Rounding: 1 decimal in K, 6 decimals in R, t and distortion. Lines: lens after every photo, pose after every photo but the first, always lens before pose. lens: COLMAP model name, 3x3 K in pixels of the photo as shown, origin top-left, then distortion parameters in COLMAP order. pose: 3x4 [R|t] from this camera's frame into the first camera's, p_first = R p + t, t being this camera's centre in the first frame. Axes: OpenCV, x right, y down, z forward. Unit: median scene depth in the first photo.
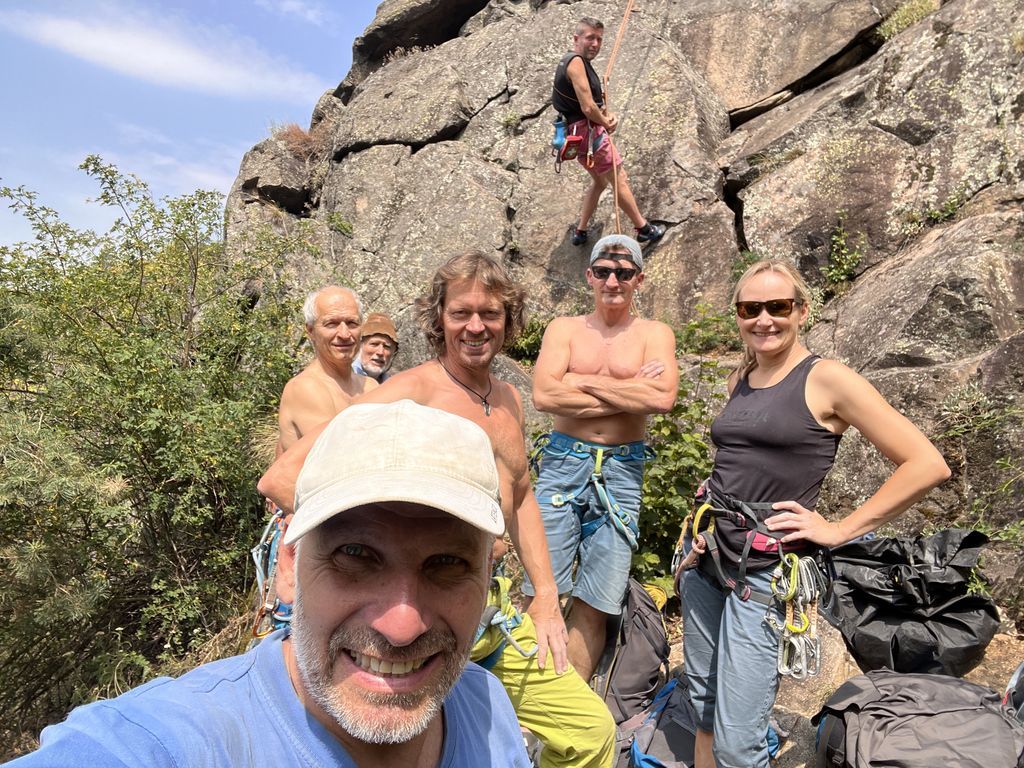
lens RADIAL K [[703.4, 0, 500.8], [0, 703.4, 385.2], [0, 0, 1]] dist [0.044413, -0.046034]
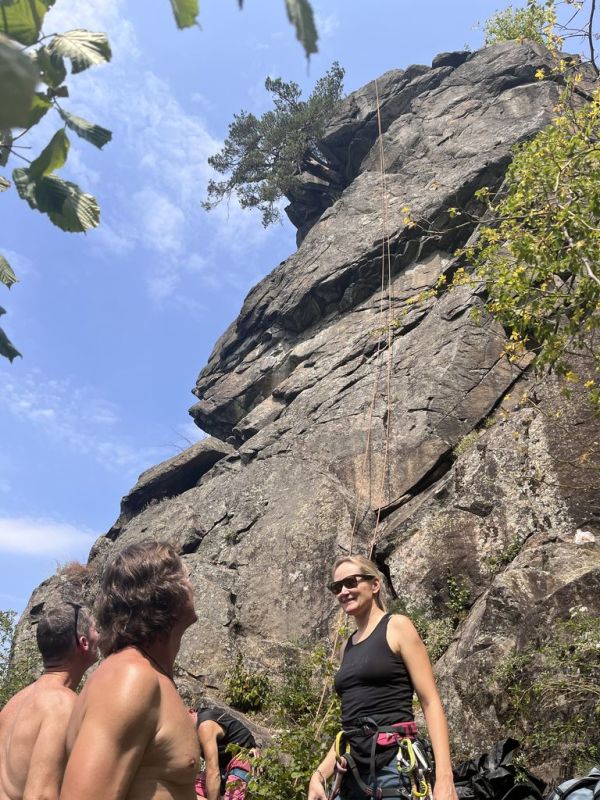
lens RADIAL K [[610.0, 0, 299.0], [0, 610.0, 400.6], [0, 0, 1]] dist [0.051071, -0.029231]
pose [[0.989573, -0.104692, 0.098915, 0.065901], [0.141906, 0.826181, -0.545241, 0.112913], [-0.024639, 0.553593, 0.832423, -0.219252]]
